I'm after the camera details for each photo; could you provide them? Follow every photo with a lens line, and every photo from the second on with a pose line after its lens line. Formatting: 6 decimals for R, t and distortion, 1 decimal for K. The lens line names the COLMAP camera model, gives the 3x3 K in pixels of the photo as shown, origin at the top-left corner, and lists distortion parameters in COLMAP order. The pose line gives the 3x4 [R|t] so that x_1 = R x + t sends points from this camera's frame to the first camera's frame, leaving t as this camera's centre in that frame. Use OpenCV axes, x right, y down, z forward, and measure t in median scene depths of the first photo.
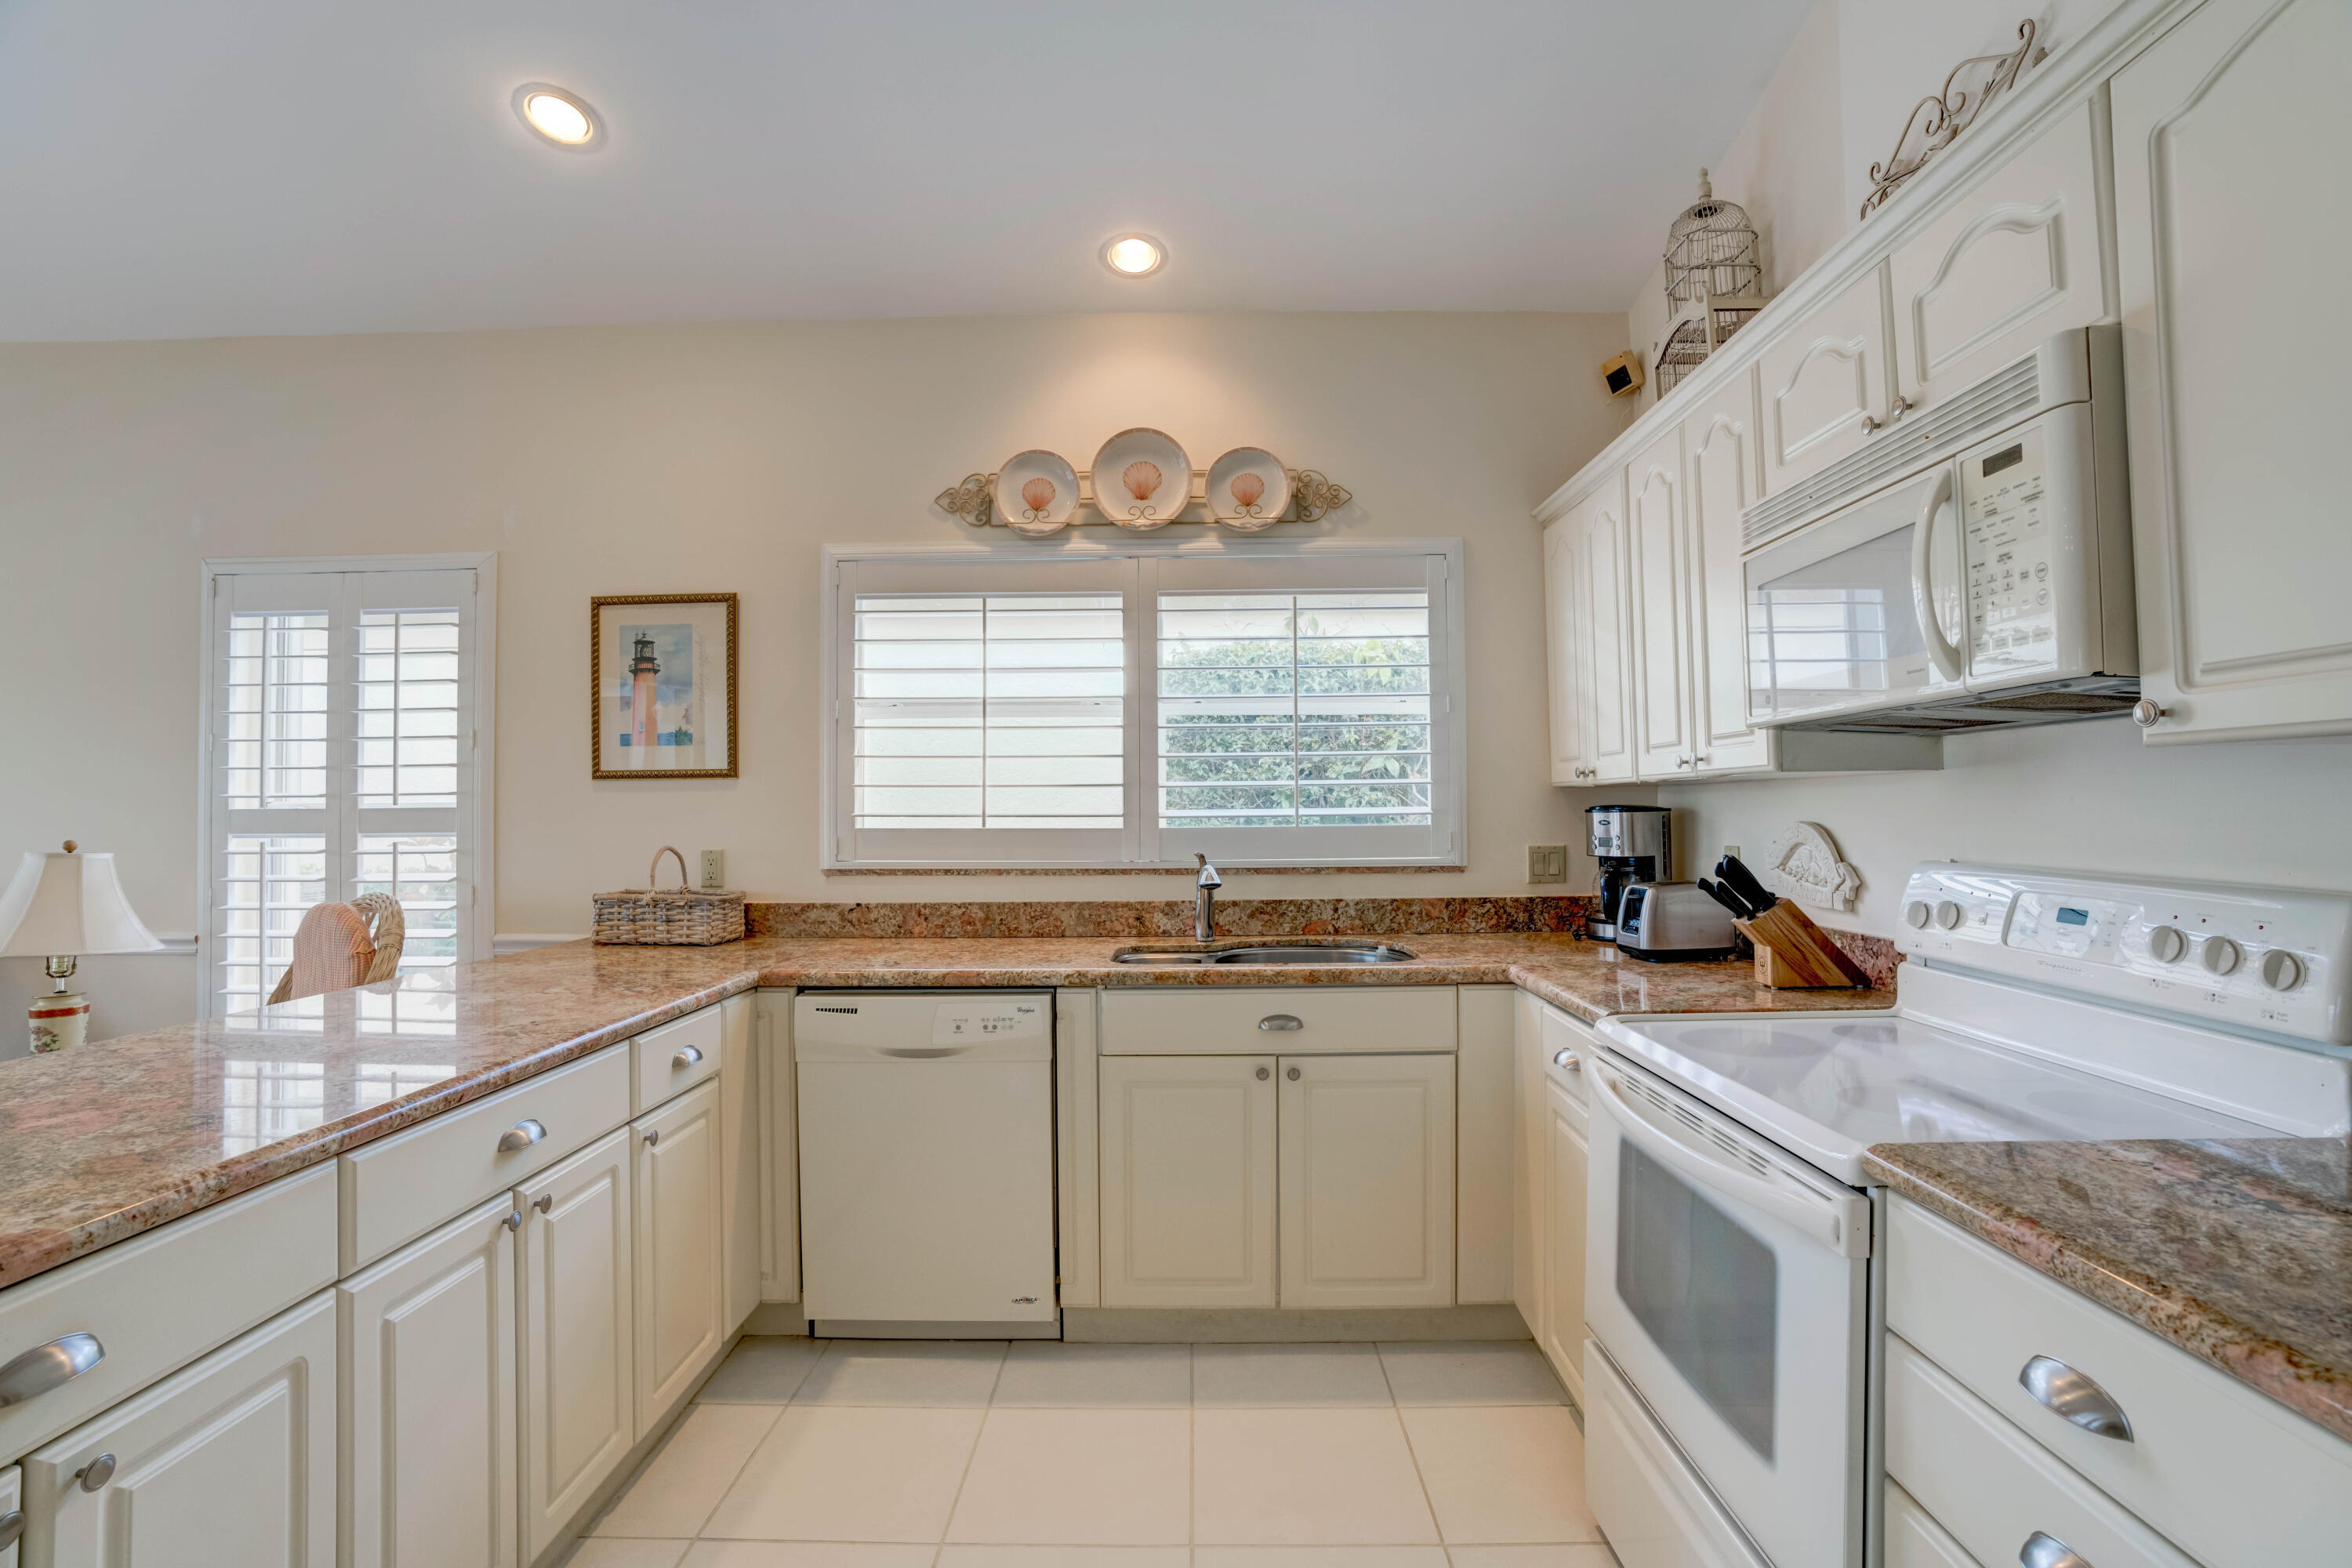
lens RADIAL K [[1079.9, 0, 1177.1], [0, 1079.9, 780.3], [0, 0, 1]] dist [-0.066891, 0.024115]
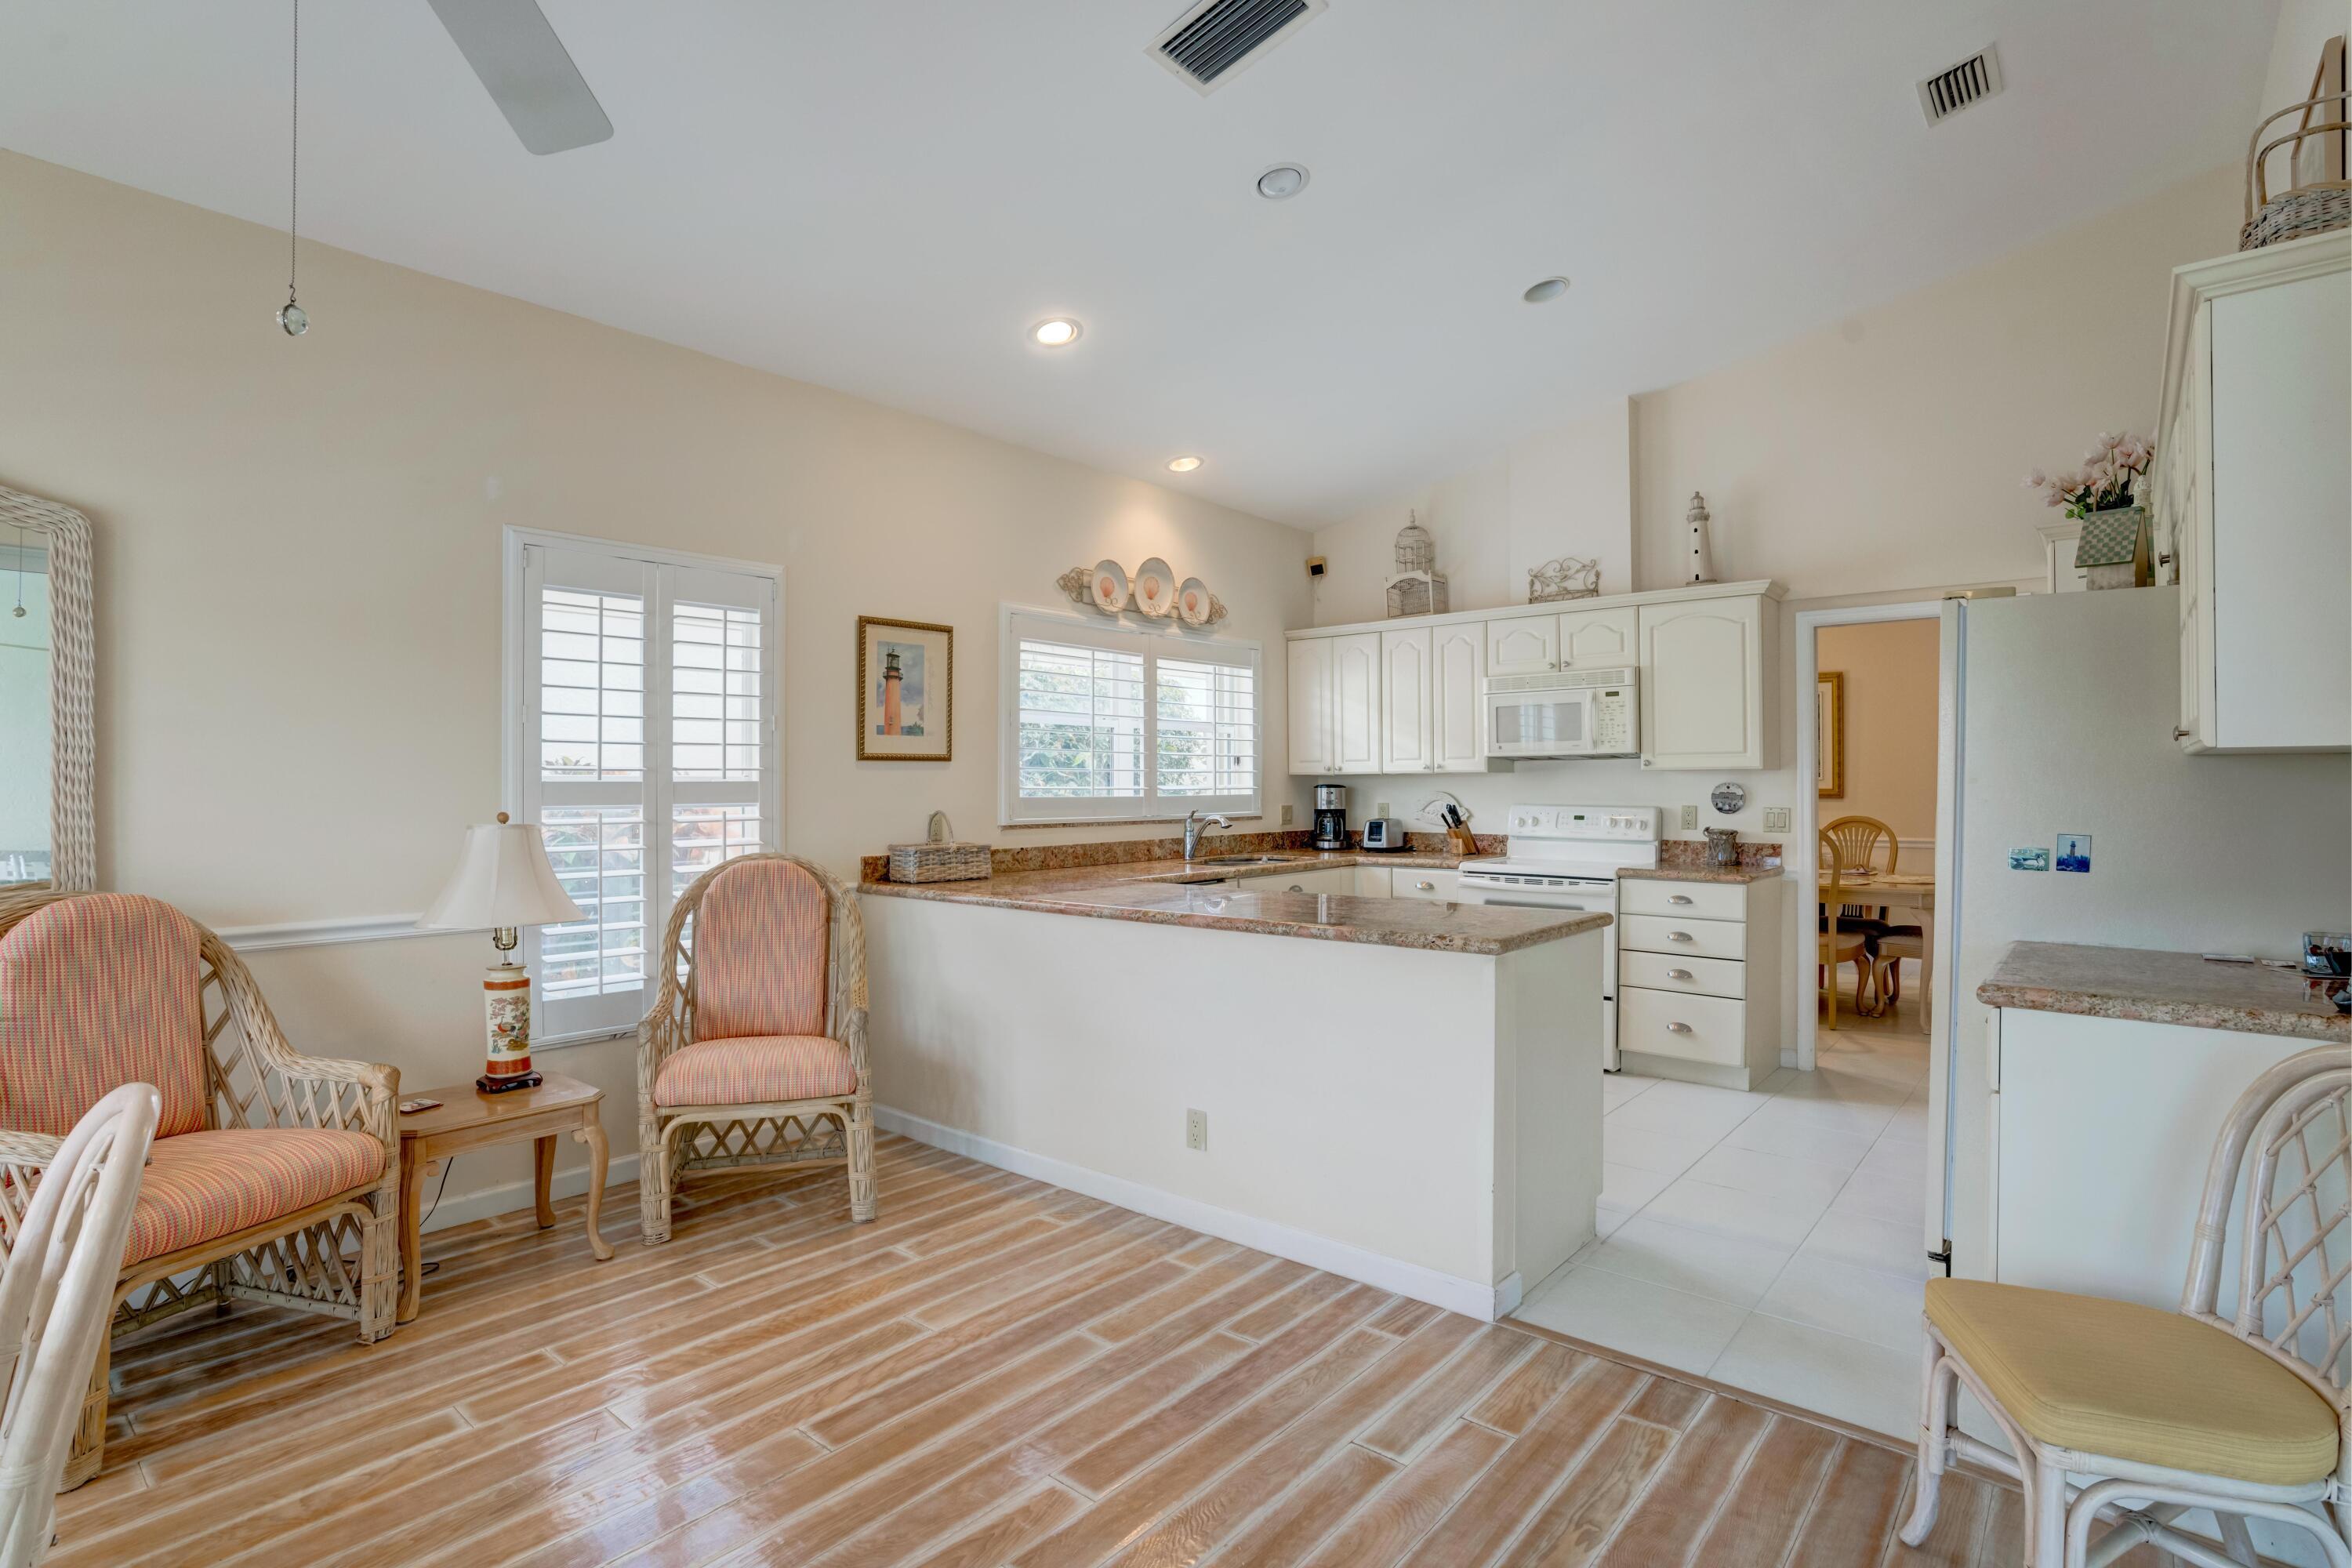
lens RADIAL K [[1169.4, 0, 1171.8], [0, 1169.4, 788.3], [0, 0, 1]] dist [-0.043017, 0.007752]
pose [[0.631743, 0.003637, 0.775170, -1.426930], [-0.022380, 0.999658, 0.013549, 0.006004], [-0.774855, -0.025908, 0.631608, -0.178958]]
